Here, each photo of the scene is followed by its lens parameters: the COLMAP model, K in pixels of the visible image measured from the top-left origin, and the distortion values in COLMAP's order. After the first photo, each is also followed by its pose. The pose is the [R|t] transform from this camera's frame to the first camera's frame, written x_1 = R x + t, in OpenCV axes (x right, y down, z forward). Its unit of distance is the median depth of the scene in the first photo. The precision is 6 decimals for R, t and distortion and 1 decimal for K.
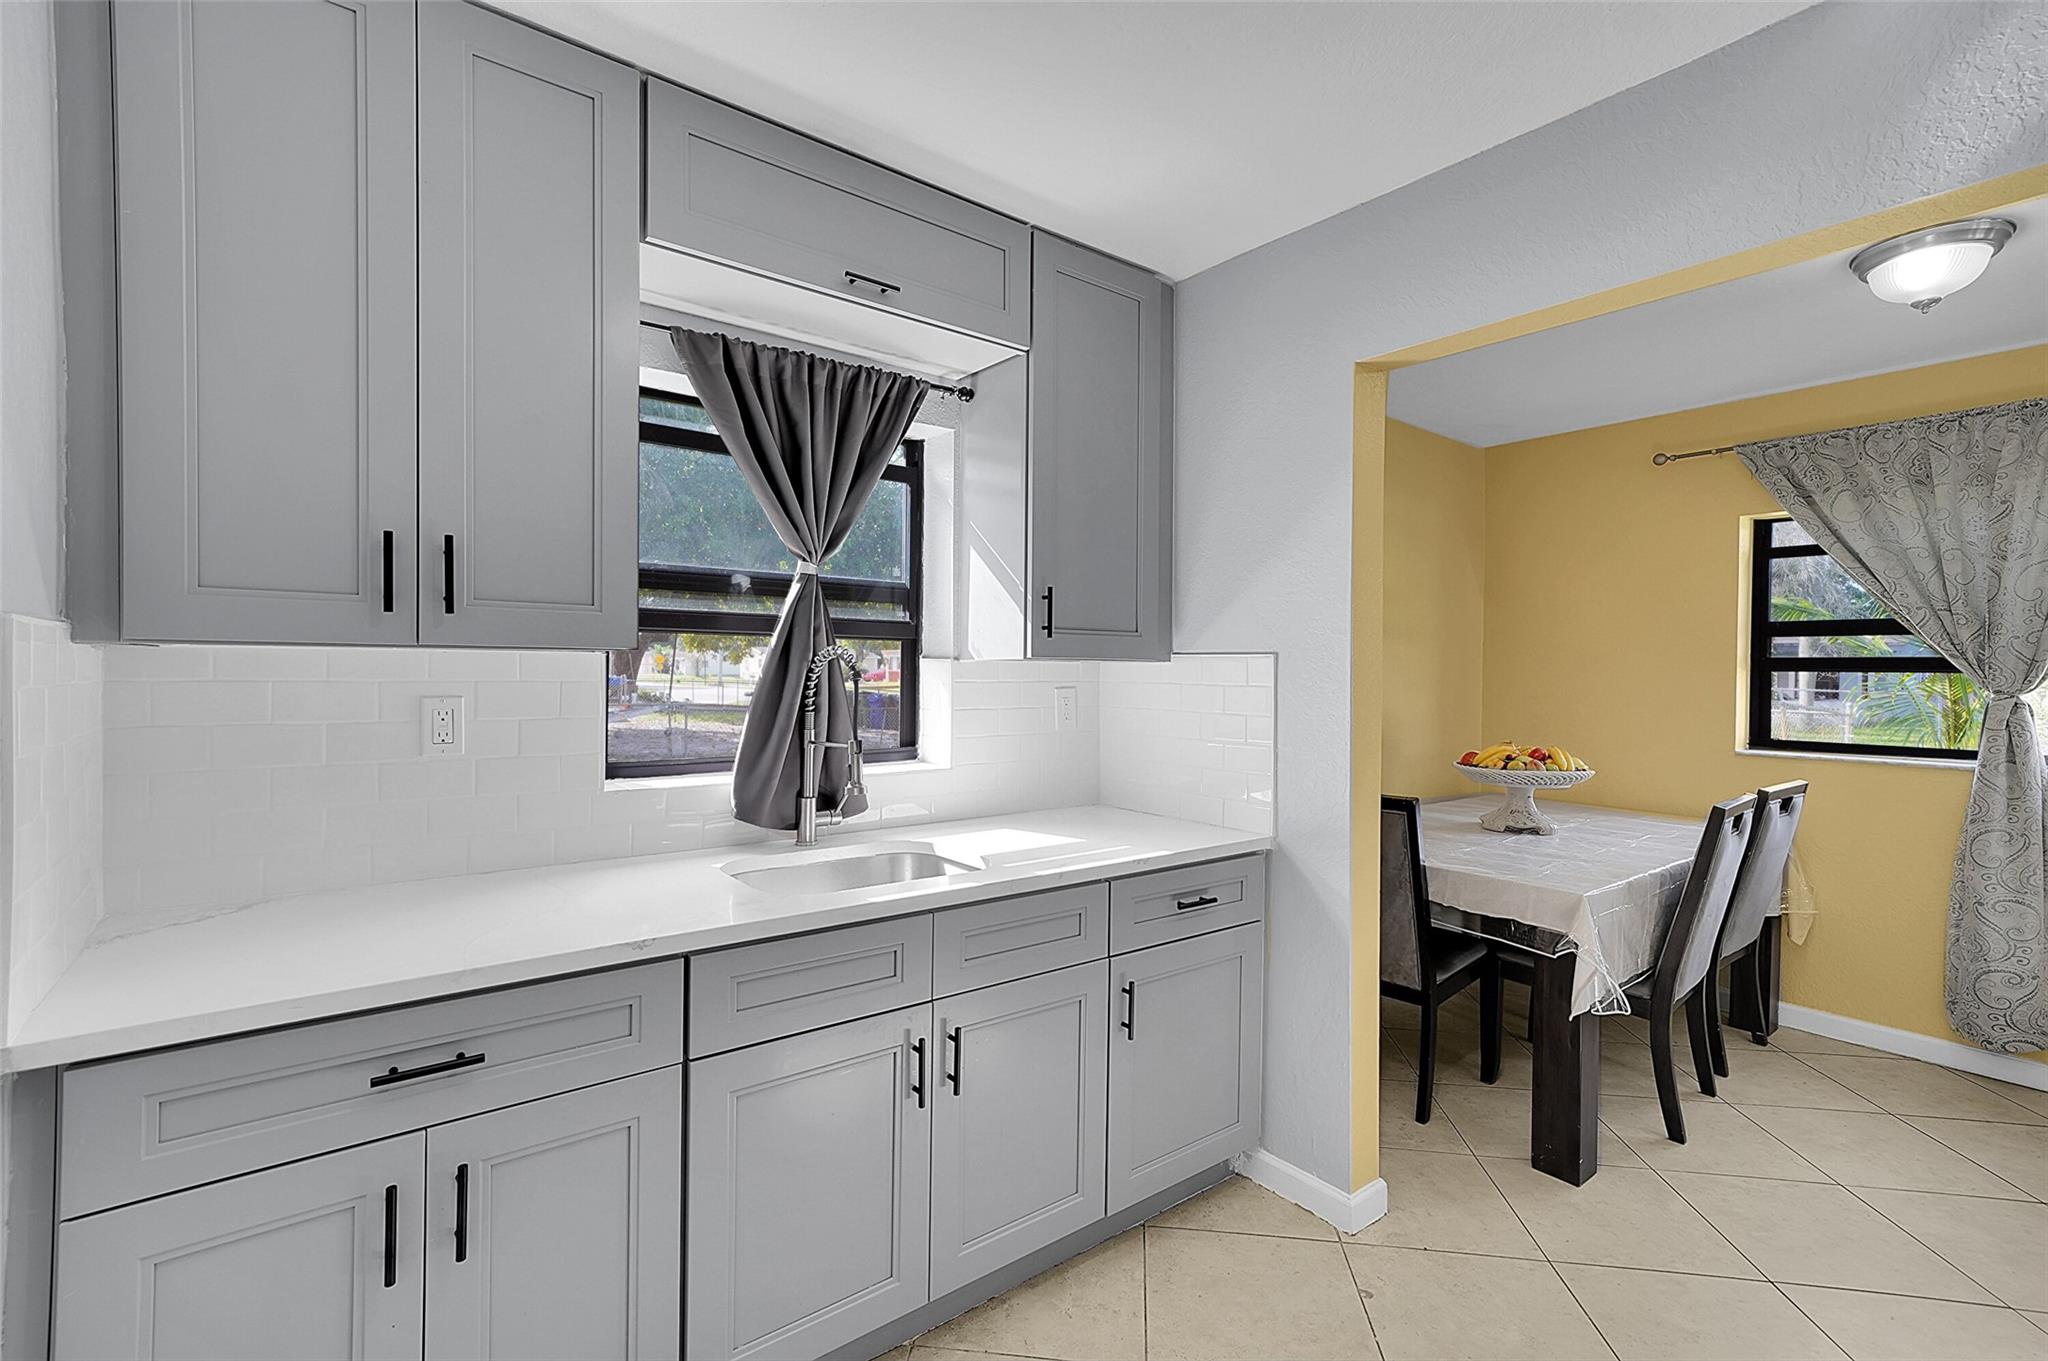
lens RADIAL K [[912.0, 0, 1023.3], [0, 912.0, 675.6], [0, 0, 1]] dist [0.006993, 0.001503]
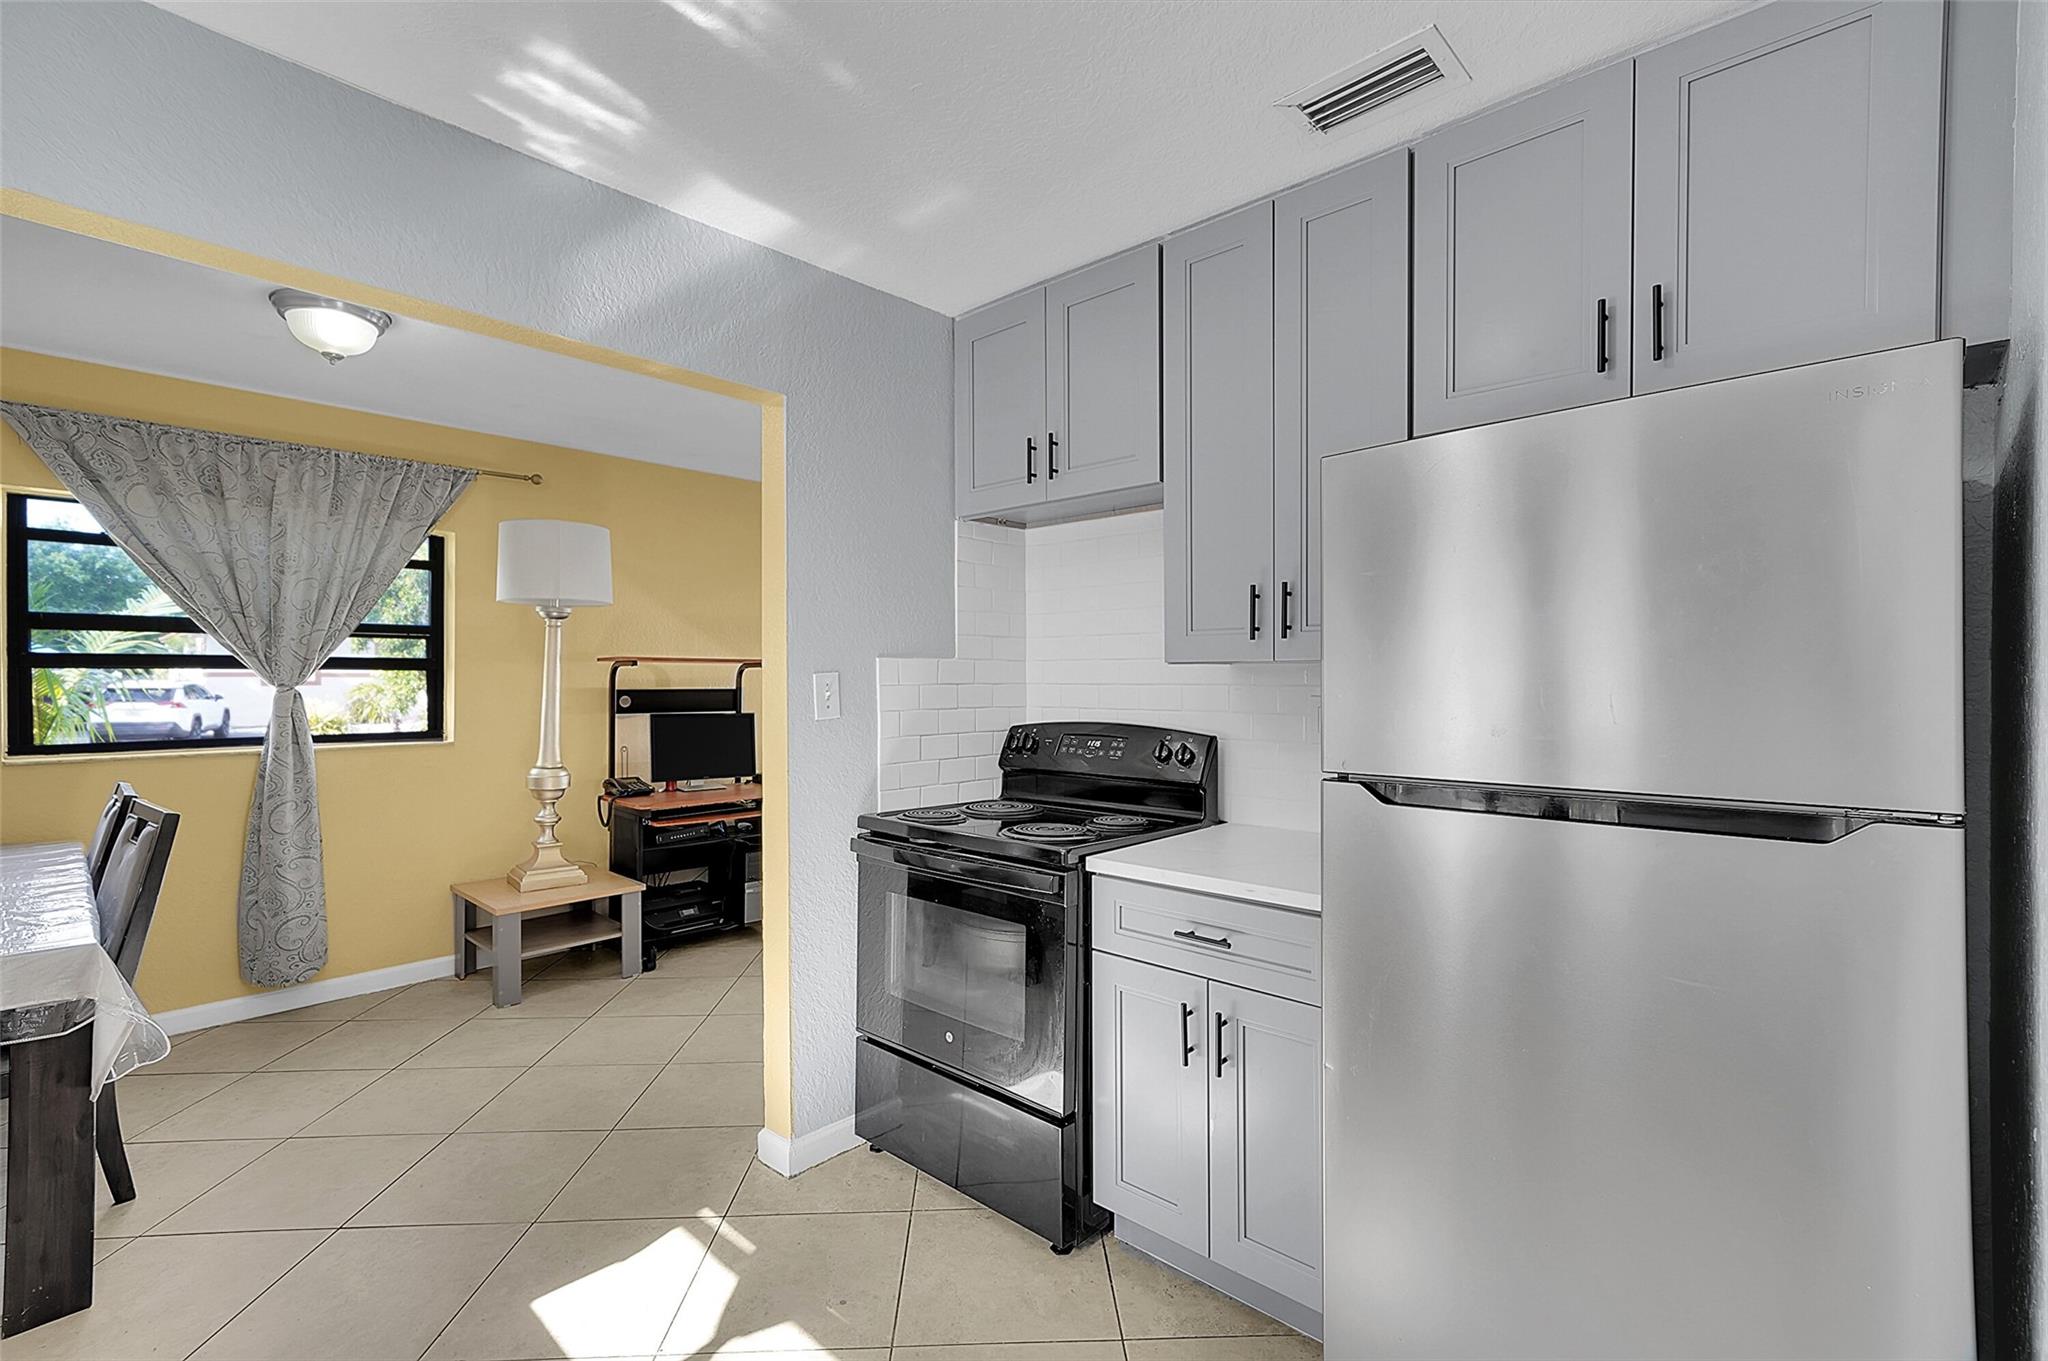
lens RADIAL K [[931.8, 0, 1013.2], [0, 931.8, 685.4], [0, 0, 1]] dist [0.004799, 0.003137]
pose [[-0.157256, -0.024641, 0.987250, -0.264043], [0.005038, 0.999656, 0.025753, -0.007569], [-0.987545, 0.009023, -0.157078, 0.251506]]
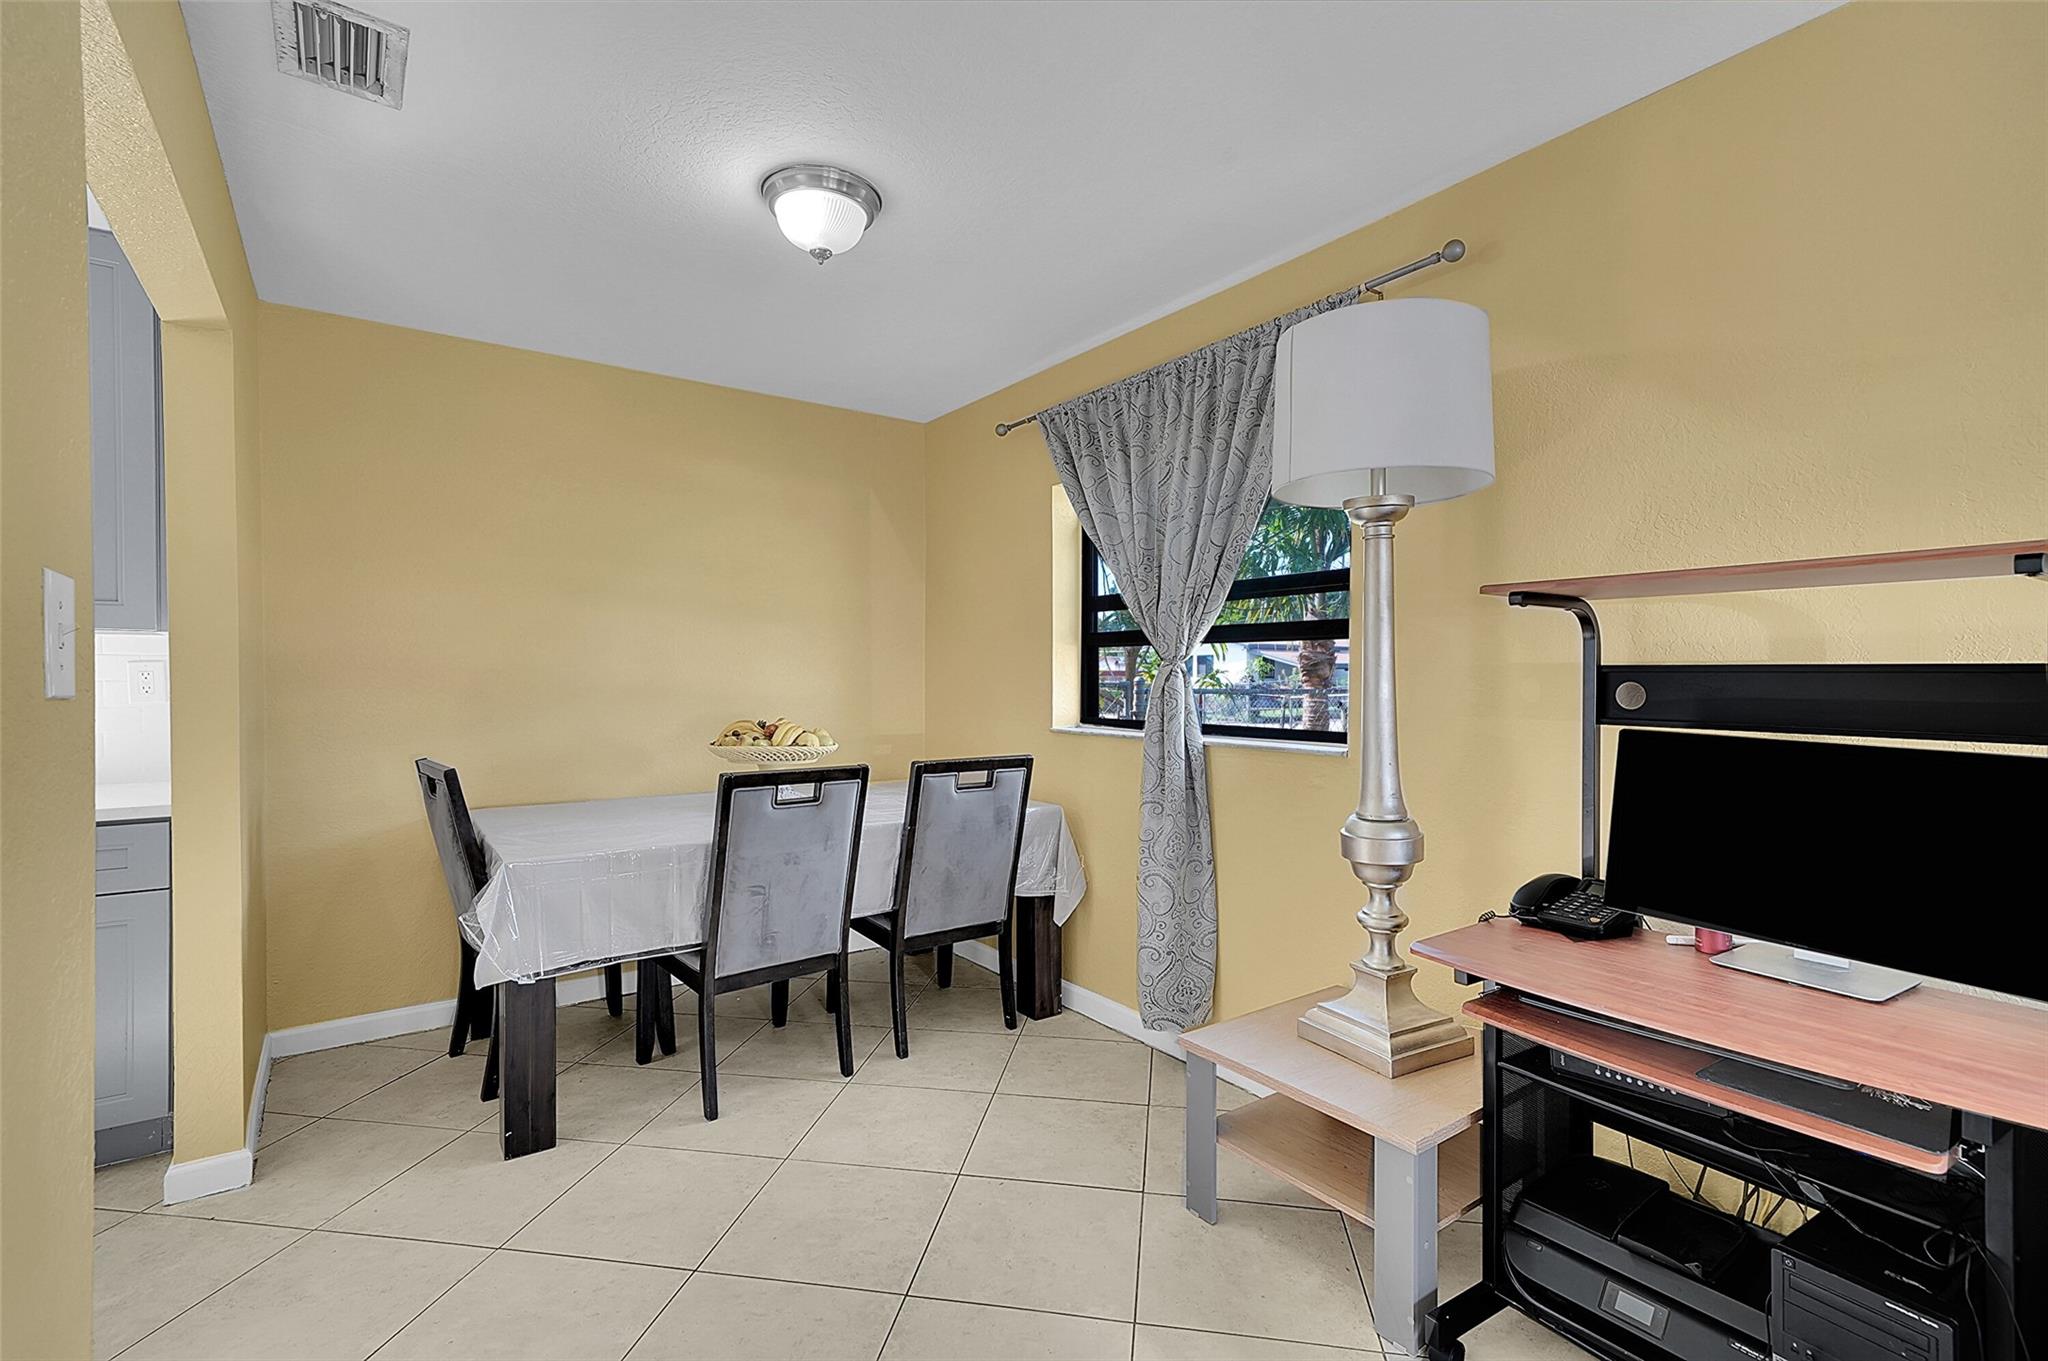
lens RADIAL K [[931.8, 0, 1024.4], [0, 931.8, 679.9], [0, 0, 1]] dist [0.004799, 0.003137]
pose [[0.999118, -0.010964, -0.040525, 0.916343], [0.010795, 0.999932, -0.004392, 0.040425], [0.040571, 0.003951, 0.999169, 0.014798]]
